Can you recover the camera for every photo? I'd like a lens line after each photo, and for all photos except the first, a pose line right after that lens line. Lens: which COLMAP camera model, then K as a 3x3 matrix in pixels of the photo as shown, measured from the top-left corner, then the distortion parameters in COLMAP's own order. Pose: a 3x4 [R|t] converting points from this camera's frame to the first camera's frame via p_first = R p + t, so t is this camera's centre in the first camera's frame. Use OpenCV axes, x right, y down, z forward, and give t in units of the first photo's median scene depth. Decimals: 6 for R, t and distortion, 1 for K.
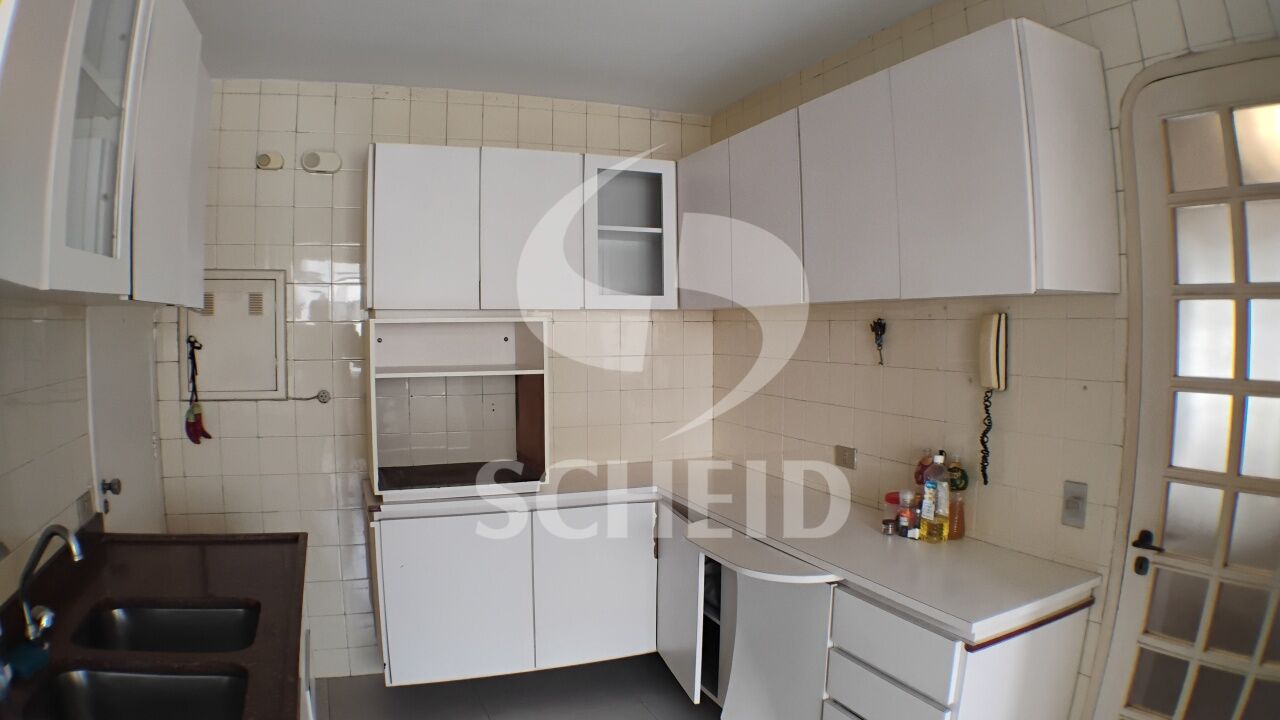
lens RADIAL K [[809.2, 0, 640.1], [0, 809.2, 339.5], [0, 0, 1]] dist [-0.248127, 0.056380]
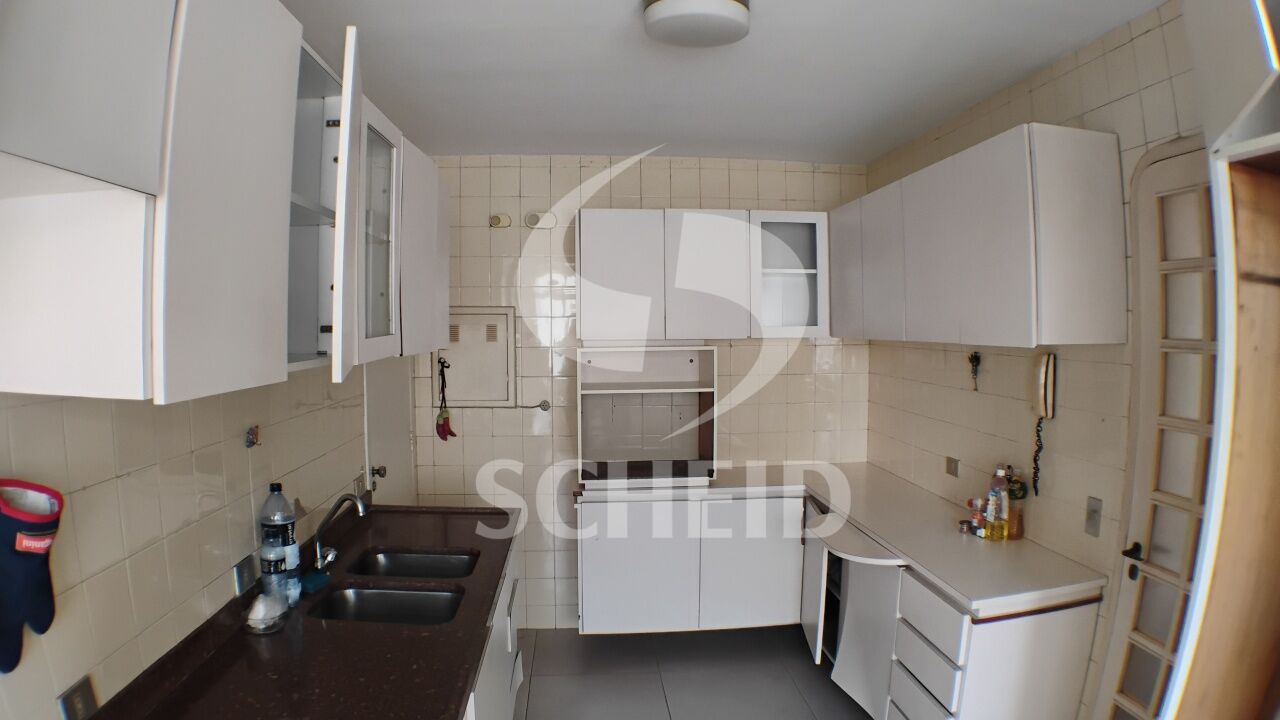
lens RADIAL K [[809.2, 0, 640.1], [0, 809.2, 339.5], [0, 0, 1]] dist [-0.248127, 0.056380]
pose [[0.952114, 0.002710, -0.305732, 0.204507], [-0.001371, 0.999989, 0.004594, -0.057565], [0.305741, -0.003955, 0.952106, -0.297746]]
